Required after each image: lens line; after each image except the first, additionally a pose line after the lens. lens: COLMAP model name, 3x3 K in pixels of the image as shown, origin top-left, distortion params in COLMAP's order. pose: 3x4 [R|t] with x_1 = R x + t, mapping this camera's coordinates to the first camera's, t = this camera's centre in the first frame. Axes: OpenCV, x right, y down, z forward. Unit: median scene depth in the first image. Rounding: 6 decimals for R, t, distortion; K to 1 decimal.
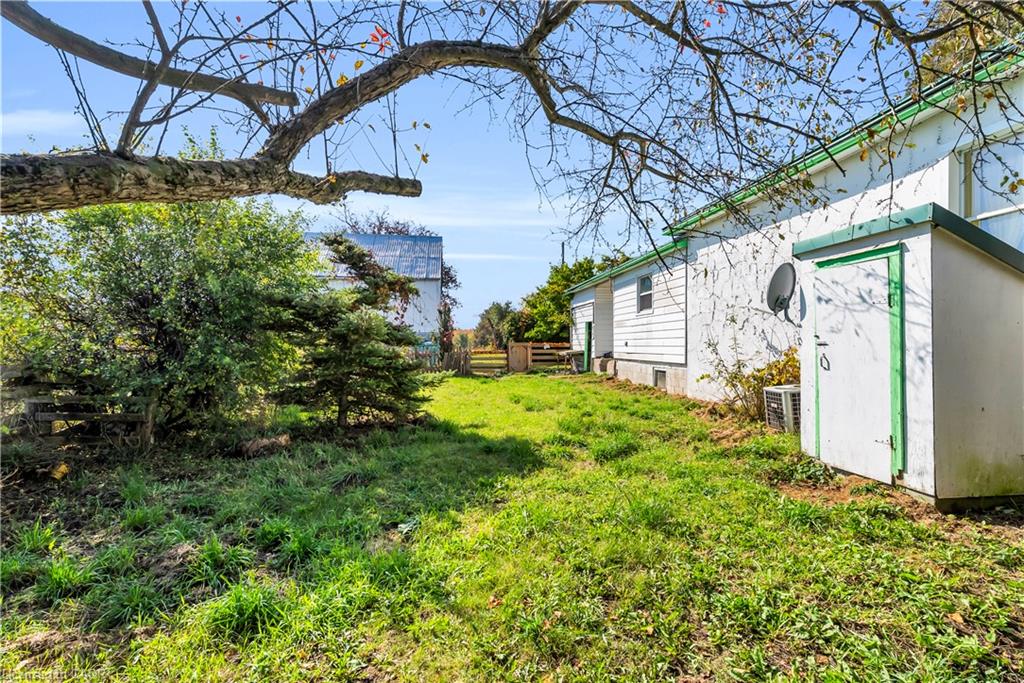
lens RADIAL K [[447.8, 0, 512.0], [0, 447.8, 341.5], [0, 0, 1]] dist [0.000557, 0.000187]
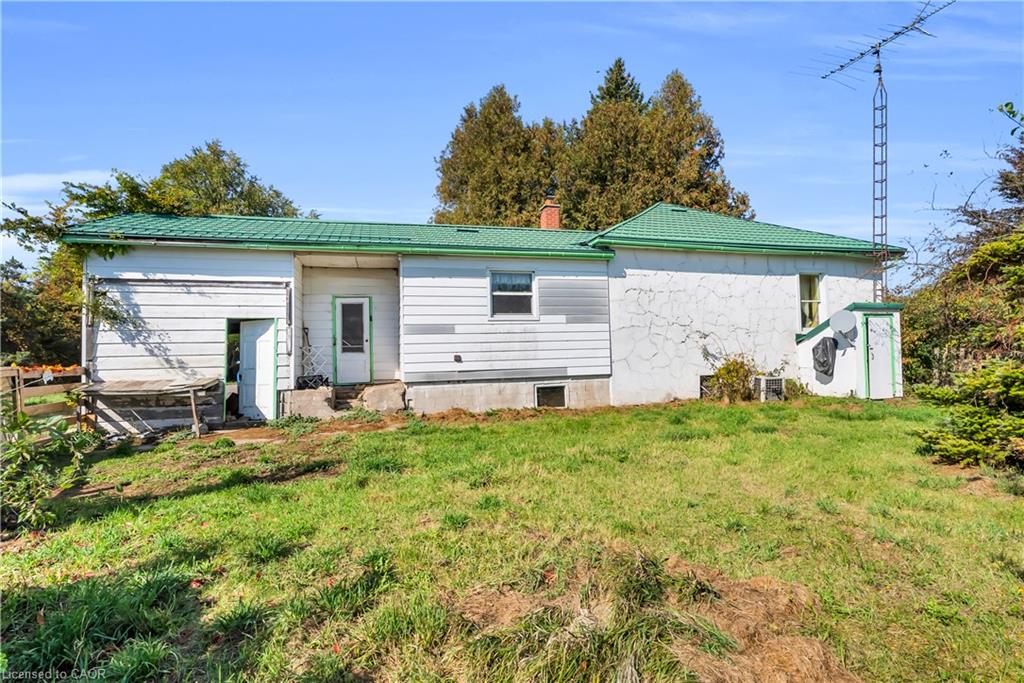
lens RADIAL K [[447.8, 0, 512.0], [0, 447.8, 341.5], [0, 0, 1]] dist [0.000557, 0.000187]
pose [[-0.124845, 0.034014, 0.991593, -0.511433], [0.018438, 0.999319, -0.031957, 0.003107], [-0.992005, 0.014293, -0.125387, 1.153847]]
